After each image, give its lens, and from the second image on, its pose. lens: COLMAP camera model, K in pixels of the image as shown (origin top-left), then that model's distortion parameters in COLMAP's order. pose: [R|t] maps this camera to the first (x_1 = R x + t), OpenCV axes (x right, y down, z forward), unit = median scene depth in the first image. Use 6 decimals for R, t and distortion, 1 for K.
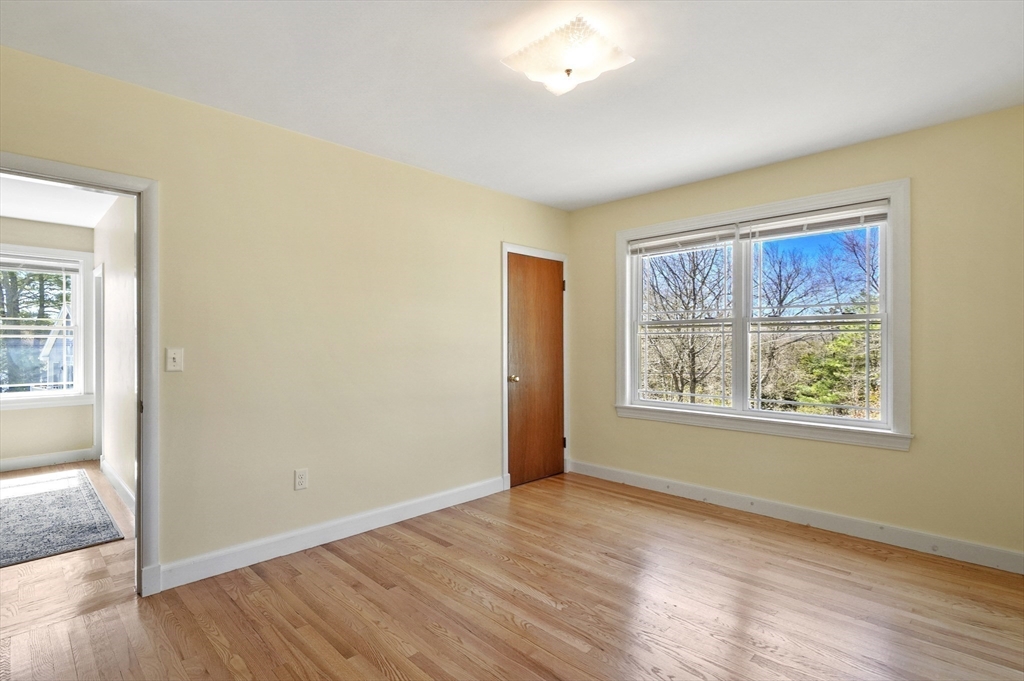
lens RADIAL K [[504.3, 0, 501.3], [0, 504.3, 341.4], [0, 0, 1]] dist [0.001891, 0.000165]
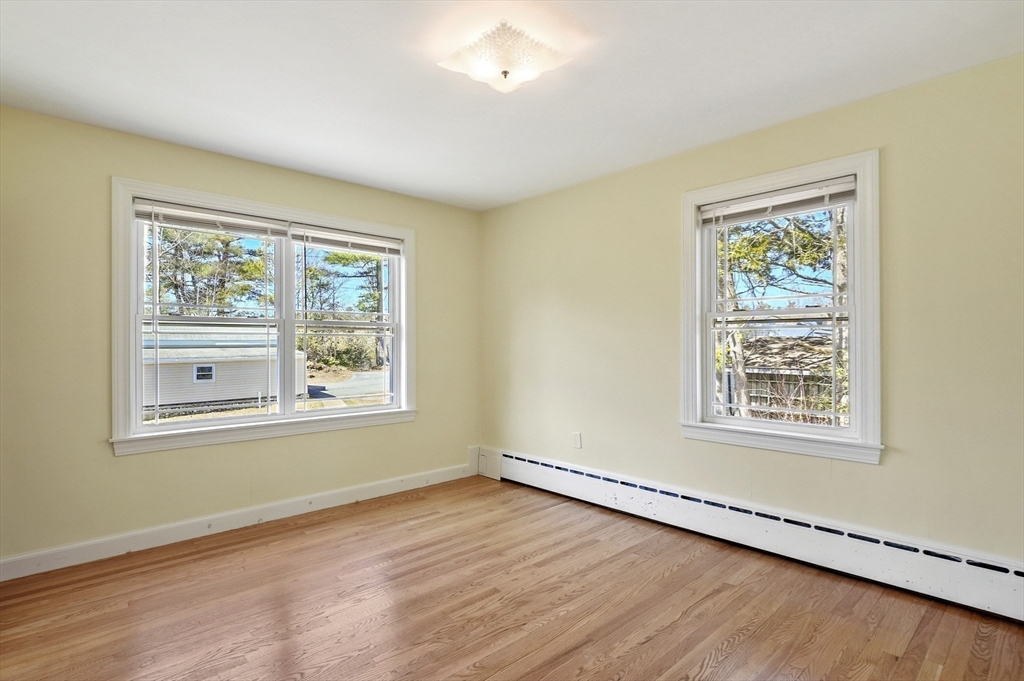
lens RADIAL K [[509.5, 0, 513.3], [0, 509.5, 328.7], [0, 0, 1]] dist [0.000233, 0.000032]
pose [[0.028807, 0.030377, 0.999123, -0.589686], [-0.002133, 0.999538, -0.030328, 0.002068], [-0.999583, -0.001257, 0.028858, 0.632389]]
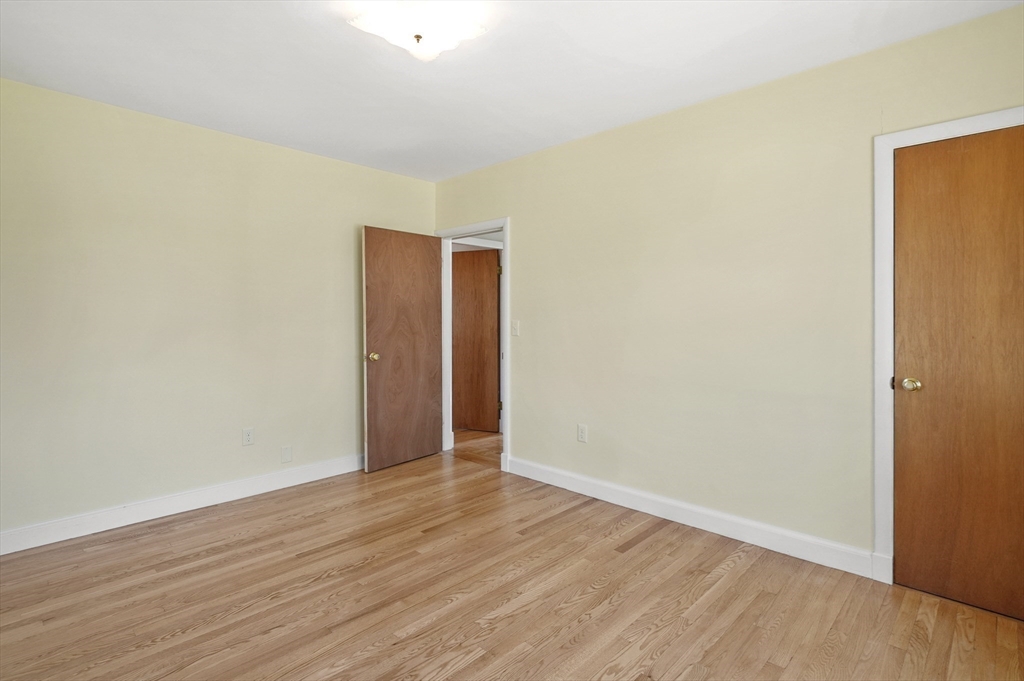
lens RADIAL K [[505.8, 0, 507.2], [0, 505.8, 319.5], [0, 0, 1]] dist [0.001119, -0.000693]
pose [[0.021584, 0.008090, -0.999734, 0.727052], [0.005124, 0.999953, 0.008203, -0.000662], [0.999754, -0.005300, 0.021541, 0.759000]]
